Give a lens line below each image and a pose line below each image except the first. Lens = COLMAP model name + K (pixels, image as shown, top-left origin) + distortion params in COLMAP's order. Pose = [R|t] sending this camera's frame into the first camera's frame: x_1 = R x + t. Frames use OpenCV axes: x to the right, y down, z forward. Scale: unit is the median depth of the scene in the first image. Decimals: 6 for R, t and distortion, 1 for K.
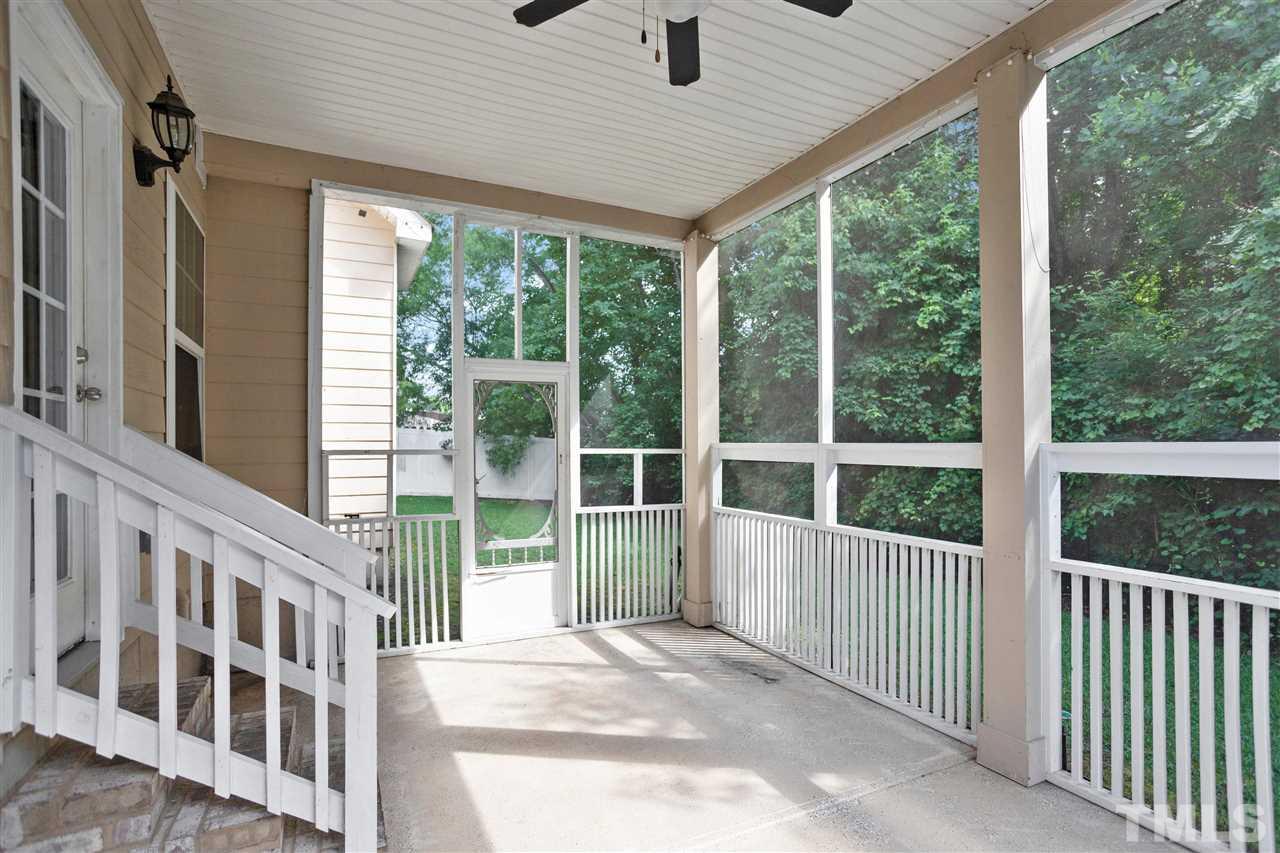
lens RADIAL K [[627.8, 0, 640.0], [0, 627.8, 426.5], [0, 0, 1]] dist [-0.000479, 0.033536]
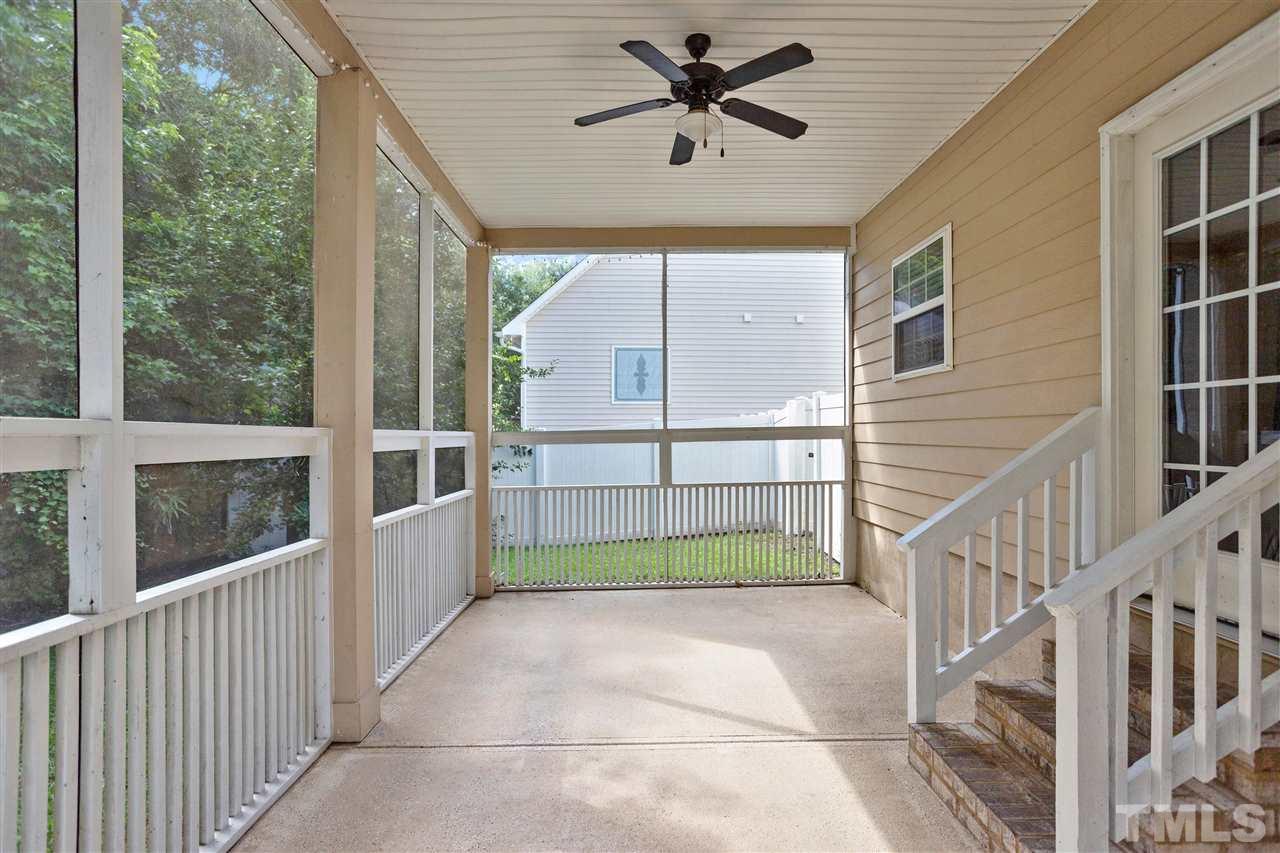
lens RADIAL K [[627.8, 0, 640.0], [0, 627.8, 426.5], [0, 0, 1]] dist [-0.000479, 0.033536]
pose [[-0.903863, -0.000174, 0.427823, -0.230397], [-0.017006, 0.999224, -0.035522, 0.045722], [-0.427485, -0.039383, -0.903164, 1.442375]]
